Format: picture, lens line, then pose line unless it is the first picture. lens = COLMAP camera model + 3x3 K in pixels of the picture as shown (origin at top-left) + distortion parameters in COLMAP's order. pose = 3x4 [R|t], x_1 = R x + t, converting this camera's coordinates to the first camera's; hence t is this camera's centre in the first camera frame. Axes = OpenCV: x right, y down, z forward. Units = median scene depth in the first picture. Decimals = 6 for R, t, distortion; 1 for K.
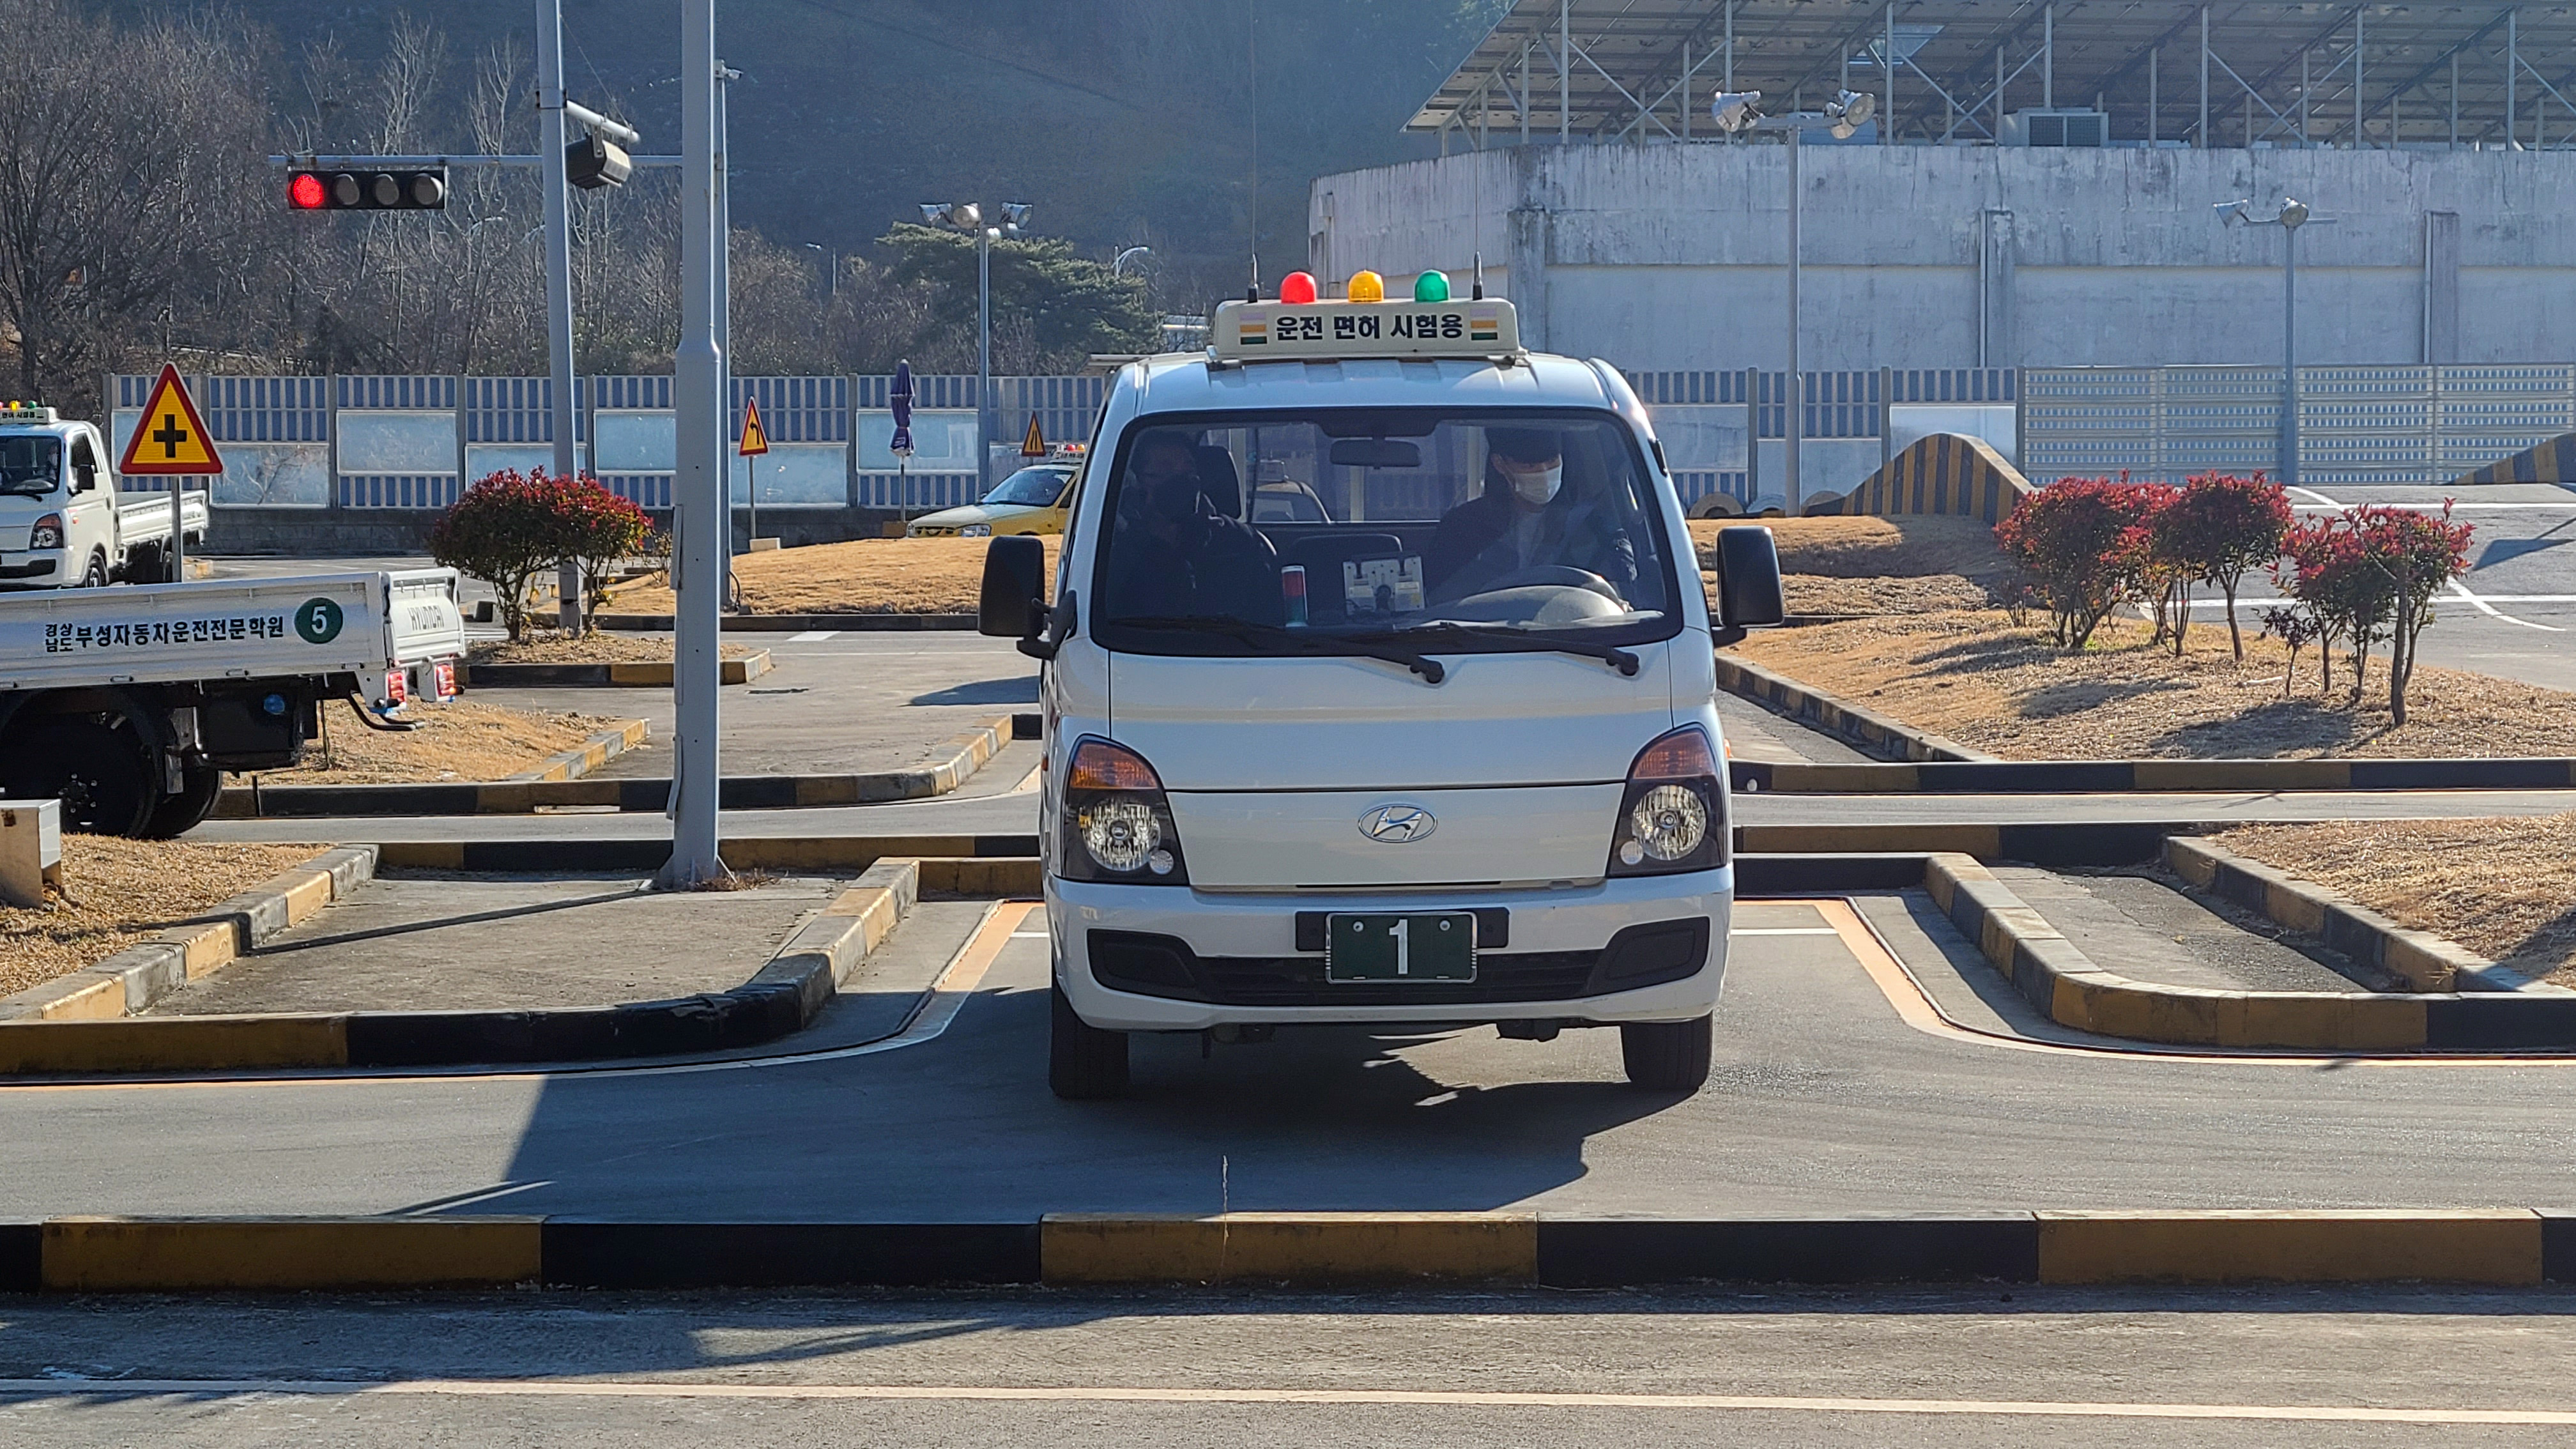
lens RADIAL K [[4591.3, 0, 1288.0], [0, 4591.3, 724.5], [0, 0, 1]] dist [0.027602, 0.081629]
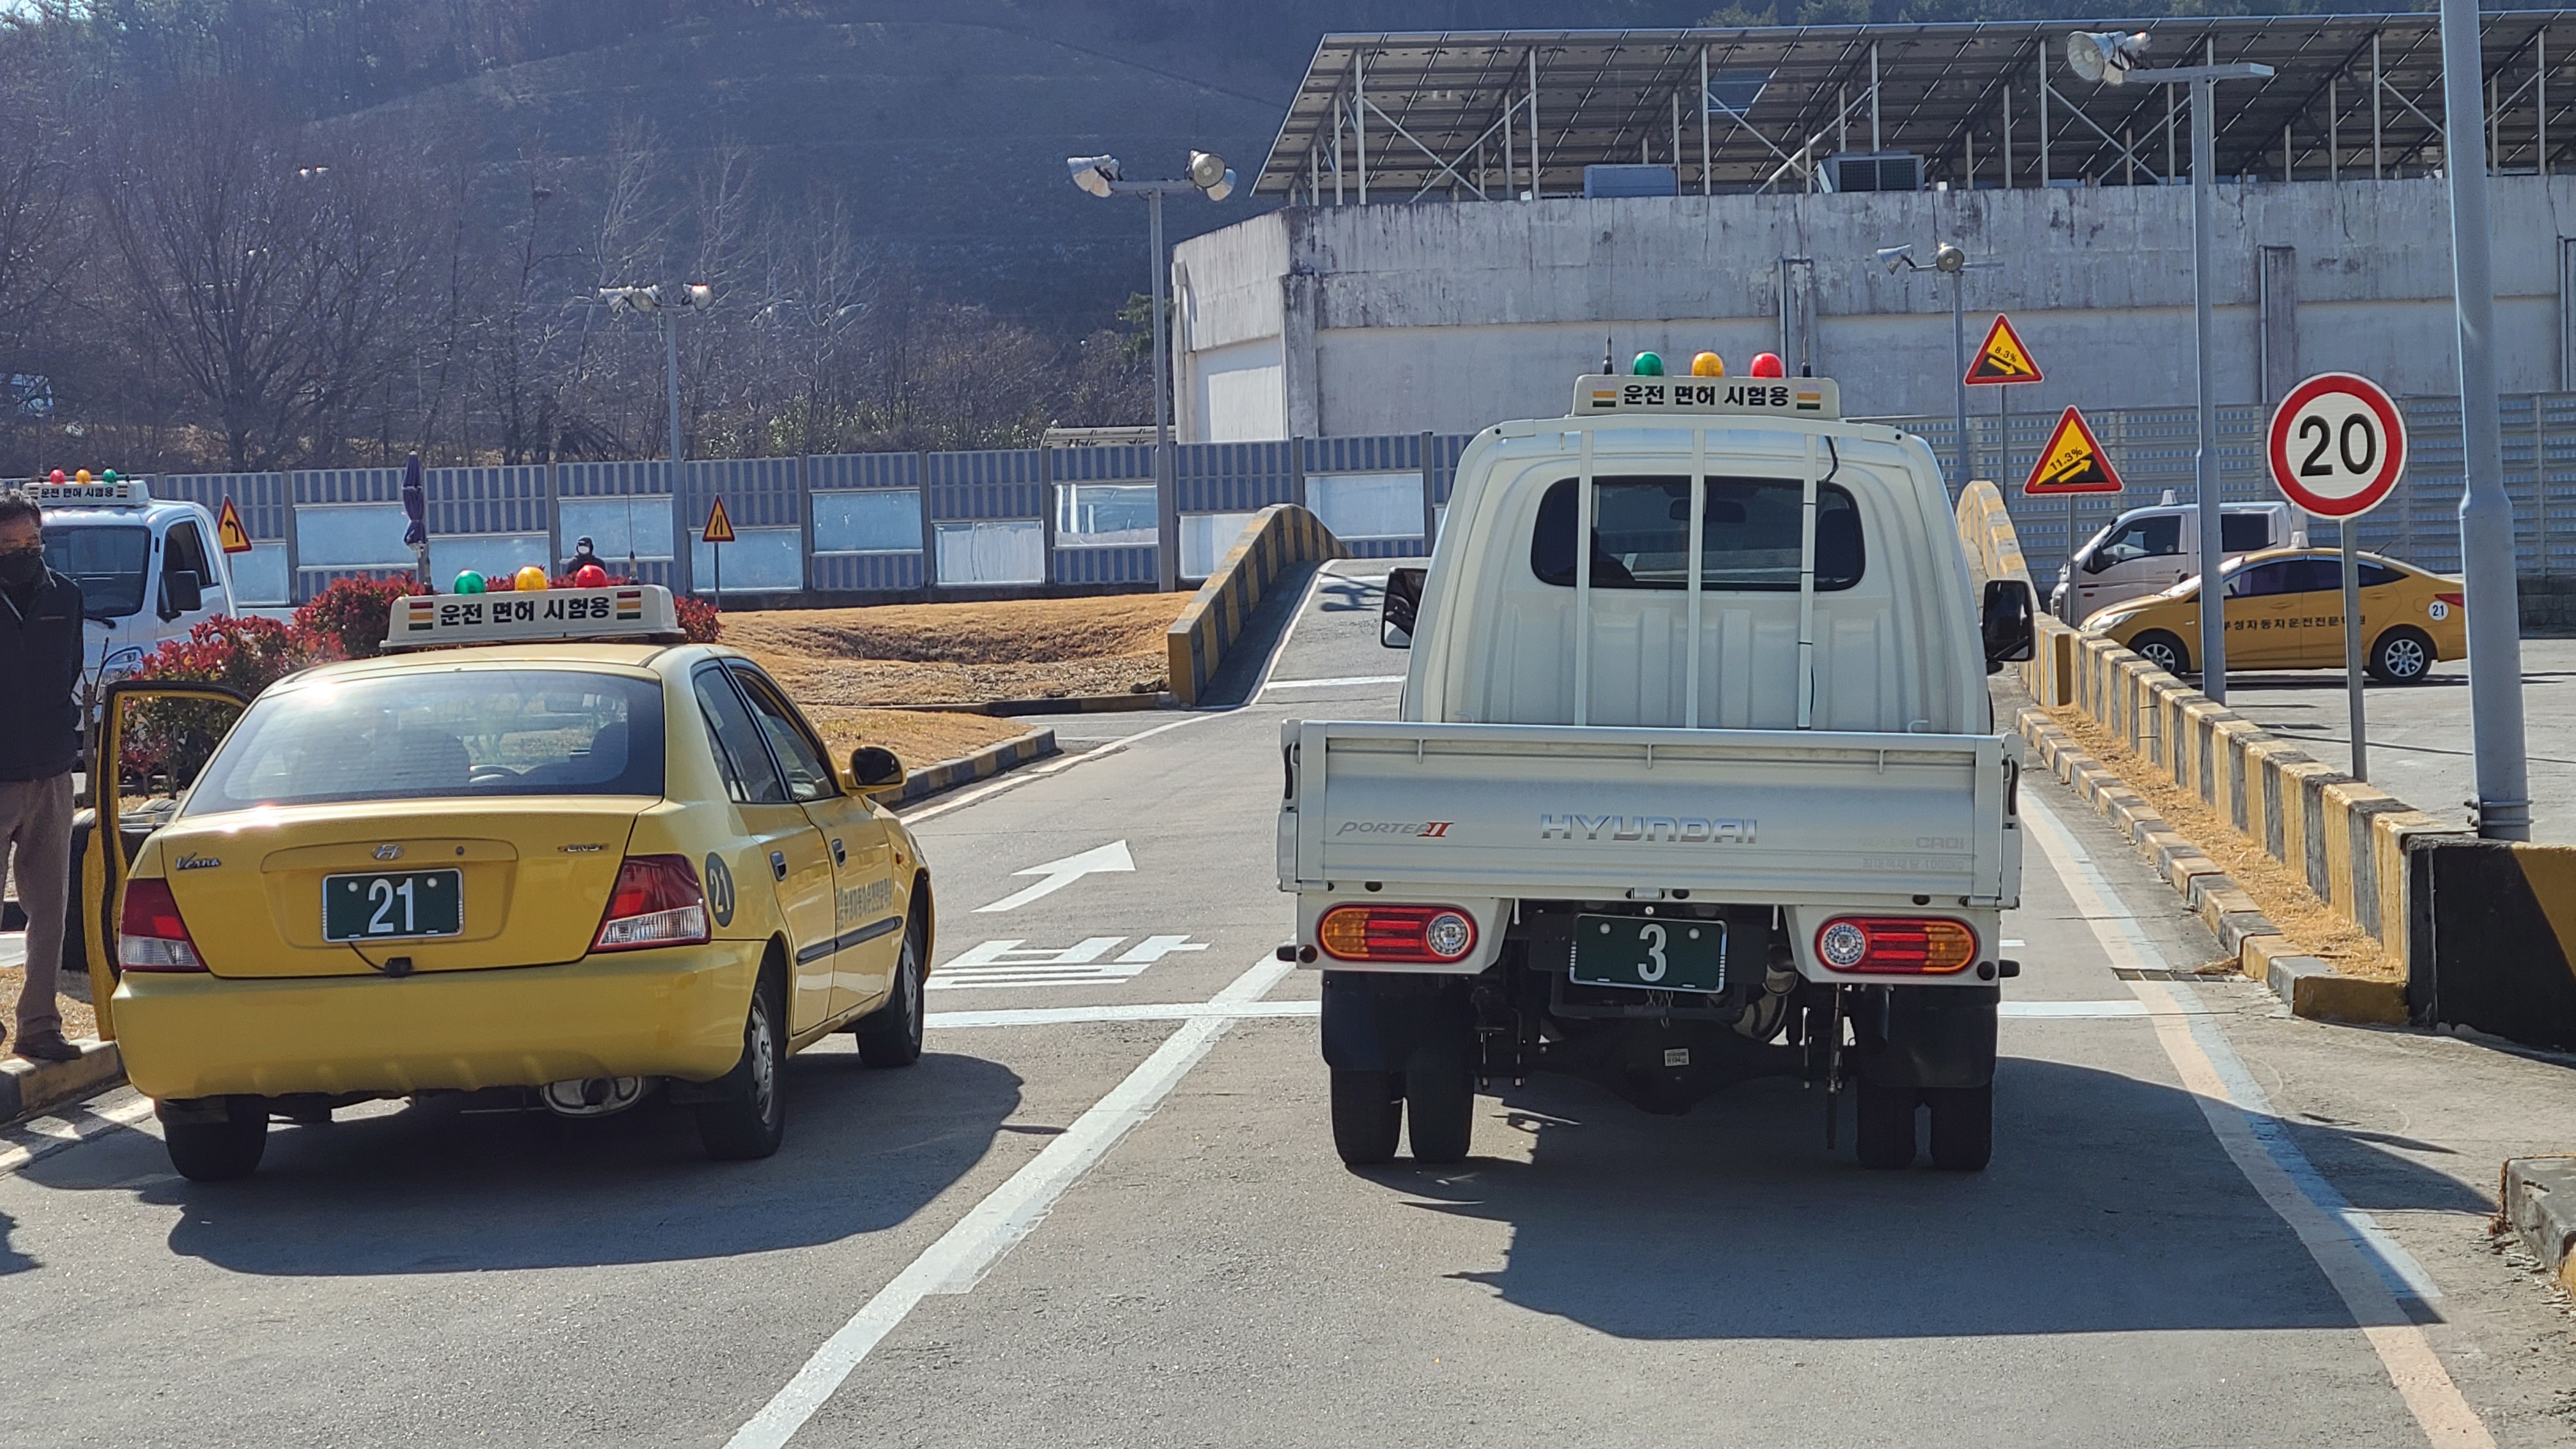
lens RADIAL K [[4591.3, 0, 1288.0], [0, 4591.3, 724.5], [0, 0, 1]] dist [0.027602, 0.081629]
pose [[0.996263, -0.022447, -0.083399, 0.125500], [0.021310, 0.999668, -0.014490, -0.002037], [0.083696, 0.012659, 0.996411, 0.027023]]
